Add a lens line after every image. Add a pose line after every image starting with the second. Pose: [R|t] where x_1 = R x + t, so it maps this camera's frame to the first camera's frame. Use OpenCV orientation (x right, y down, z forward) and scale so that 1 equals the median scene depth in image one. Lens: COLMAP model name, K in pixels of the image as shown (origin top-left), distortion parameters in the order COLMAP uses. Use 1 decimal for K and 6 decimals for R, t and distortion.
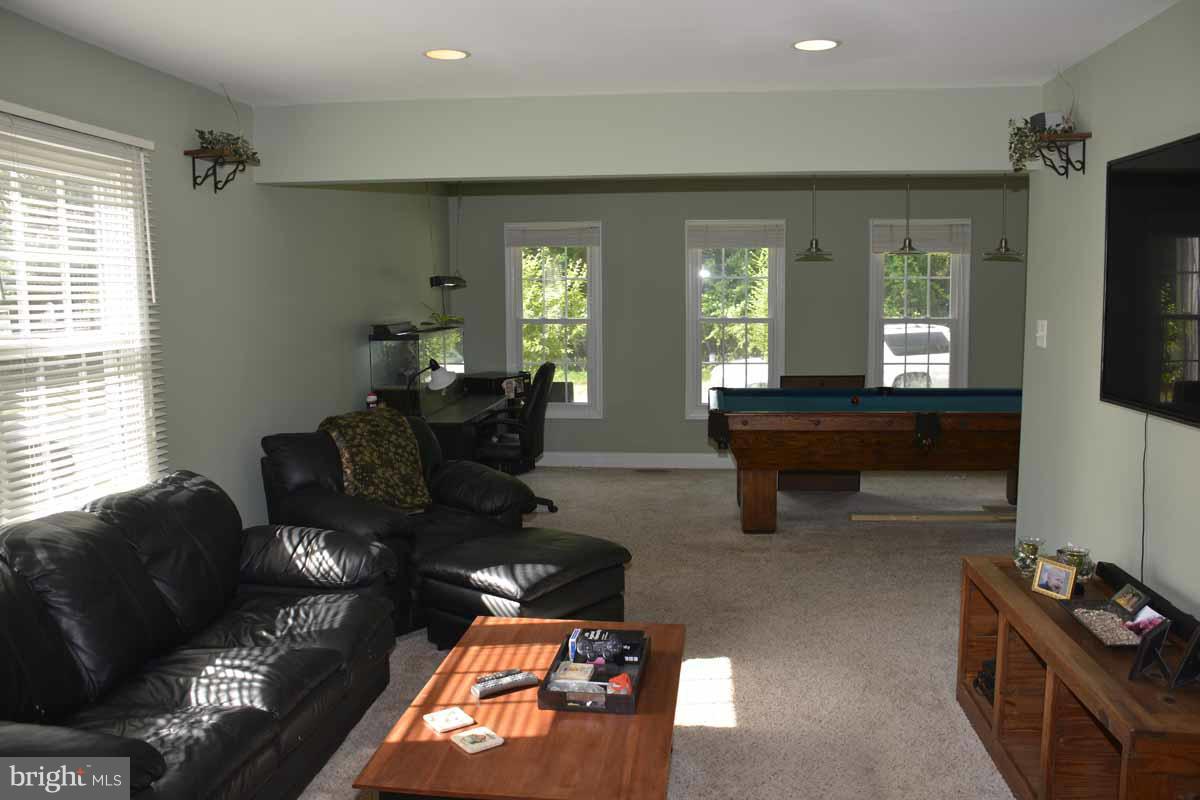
lens RADIAL K [[979.5, 0, 600.0], [0, 979.5, 401.3], [0, 0, 1]] dist [-0.117812, 0.057600]
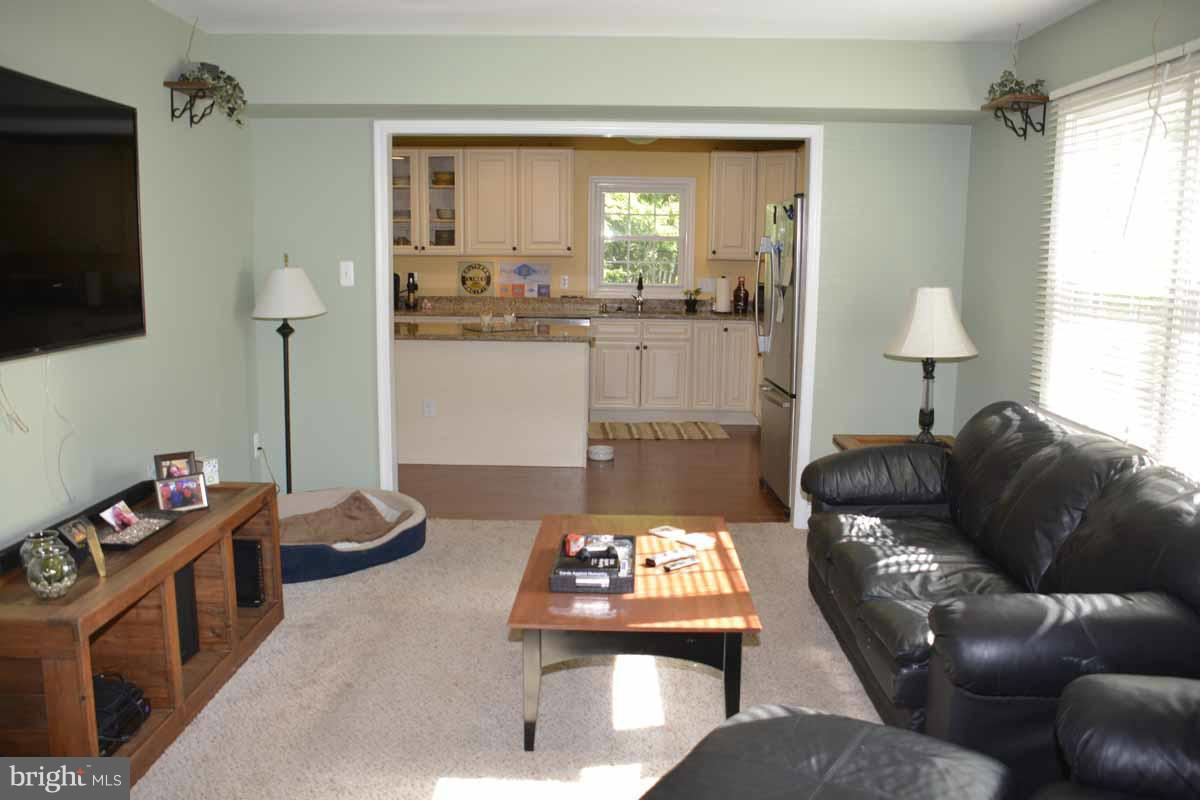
lens RADIAL K [[979.5, 0, 600.8], [0, 979.5, 396.6], [0, 0, 1]] dist [-0.117812, 0.057600]
pose [[-0.995970, 0.009695, -0.089160, 0.088923], [-0.013101, 0.967750, 0.251573, -0.192077], [0.088723, 0.251728, -0.963723, 1.963683]]
